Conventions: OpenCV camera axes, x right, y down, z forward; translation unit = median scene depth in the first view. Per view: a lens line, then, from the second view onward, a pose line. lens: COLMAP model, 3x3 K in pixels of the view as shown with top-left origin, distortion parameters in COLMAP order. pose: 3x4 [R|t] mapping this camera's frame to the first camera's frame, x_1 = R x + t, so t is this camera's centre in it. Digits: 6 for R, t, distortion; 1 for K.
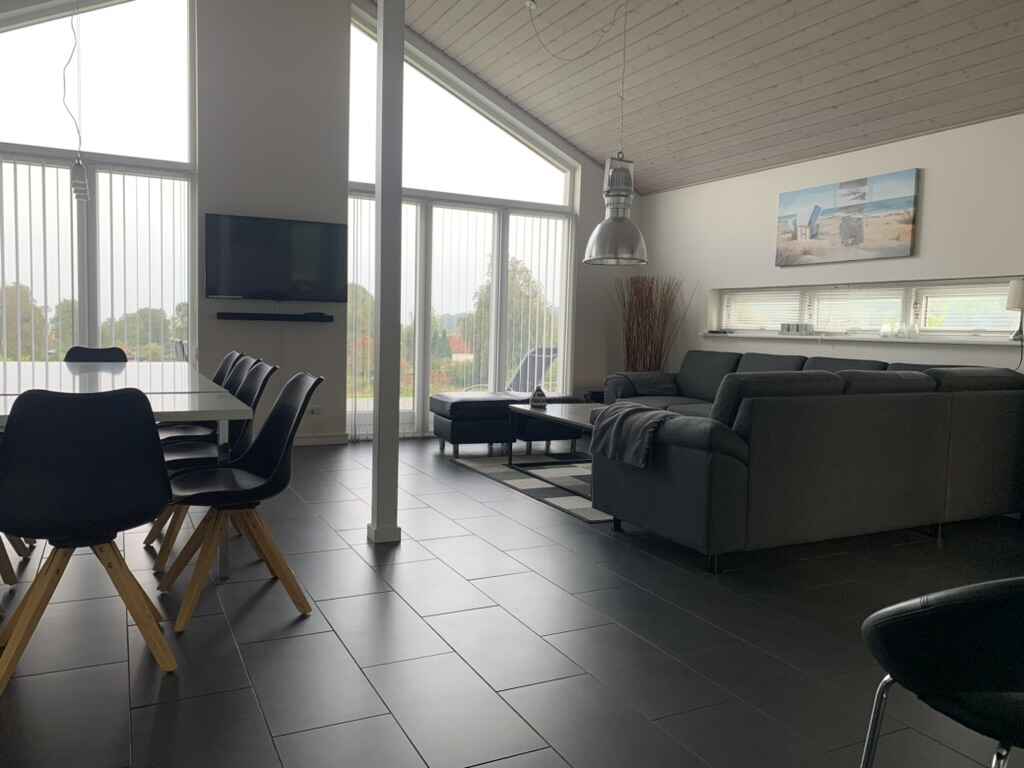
lens RADIAL K [[779.3, 0, 511.5], [0, 779.3, 382.2], [0, 0, 1]] dist [-0.009021, -0.003298]
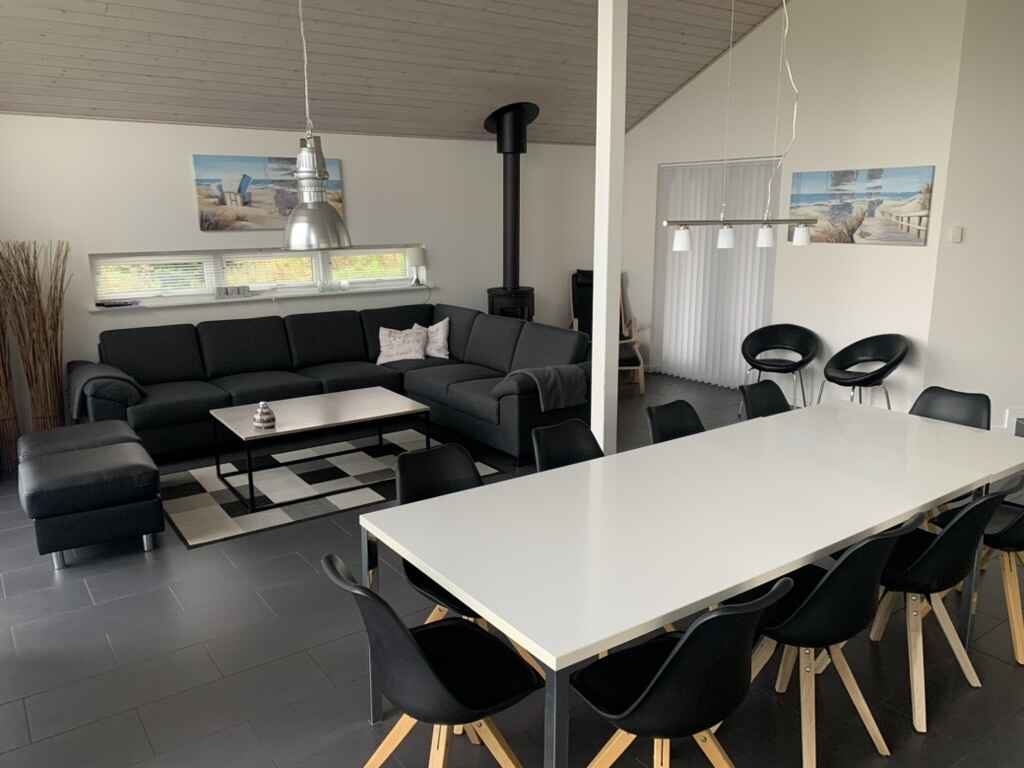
lens RADIAL K [[779.3, 0, 511.2], [0, 779.3, 383.4], [0, 0, 1]] dist [-0.009021, -0.003298]
pose [[-0.140036, -0.227682, 0.963613, -0.740904], [0.083533, 0.967017, 0.240626, -0.173710], [-0.986617, 0.114190, -0.116398, 0.784489]]
